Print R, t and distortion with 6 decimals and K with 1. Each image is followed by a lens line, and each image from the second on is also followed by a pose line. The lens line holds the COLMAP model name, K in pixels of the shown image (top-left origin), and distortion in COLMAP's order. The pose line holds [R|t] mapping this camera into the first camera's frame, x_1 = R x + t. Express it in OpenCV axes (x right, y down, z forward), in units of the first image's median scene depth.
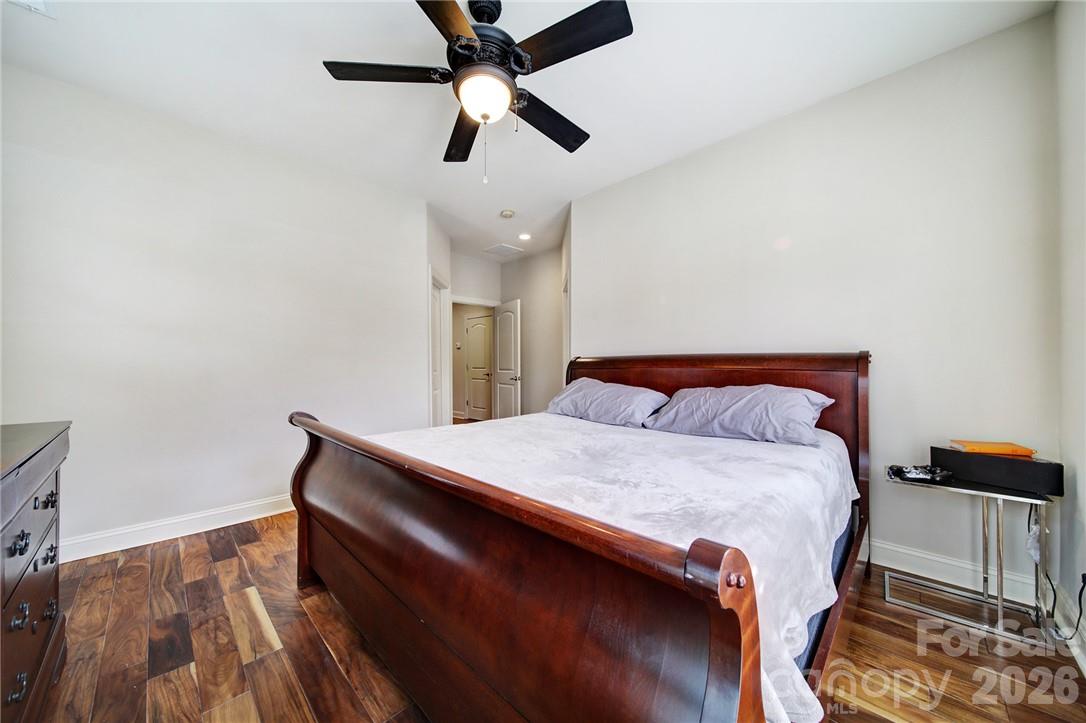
lens RADIAL K [[380.0, 0, 542.1], [0, 380.0, 364.6], [0, 0, 1]] dist [-0.002118, -0.000712]
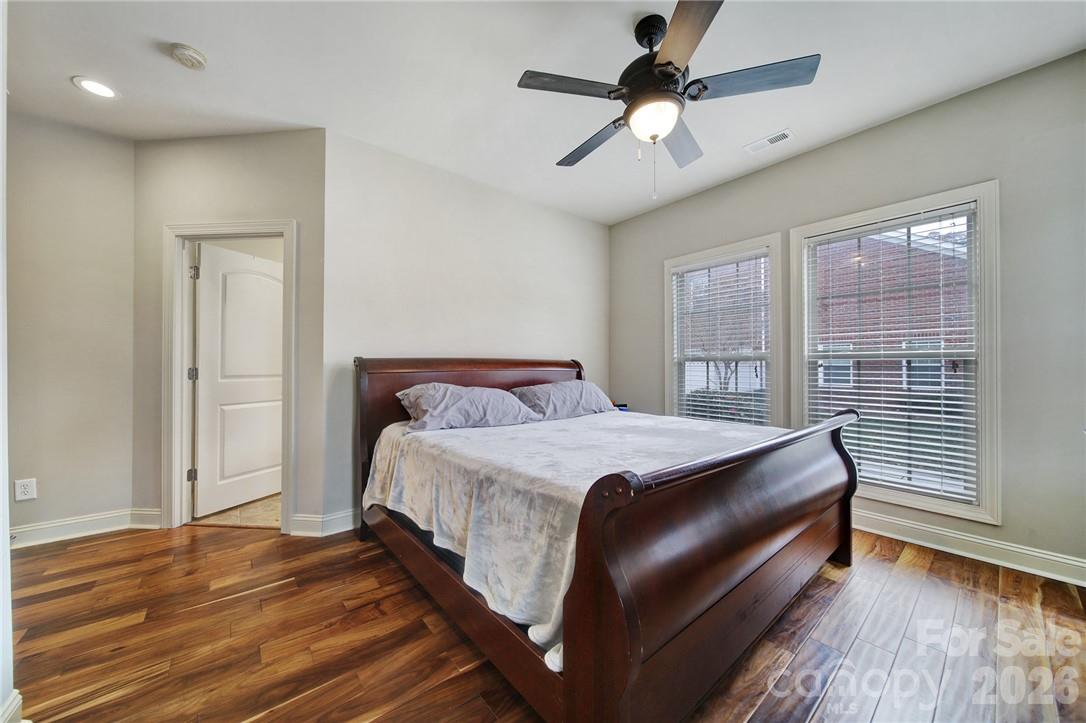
lens RADIAL K [[380.0, 0, 540.9], [0, 380.0, 357.9], [0, 0, 1]] dist [-0.002118, -0.000712]
pose [[0.116168, 0.013481, 0.993138, -0.905378], [-0.001951, 0.999909, -0.013344, -0.013941], [-0.993228, -0.000388, 0.116184, 0.848062]]
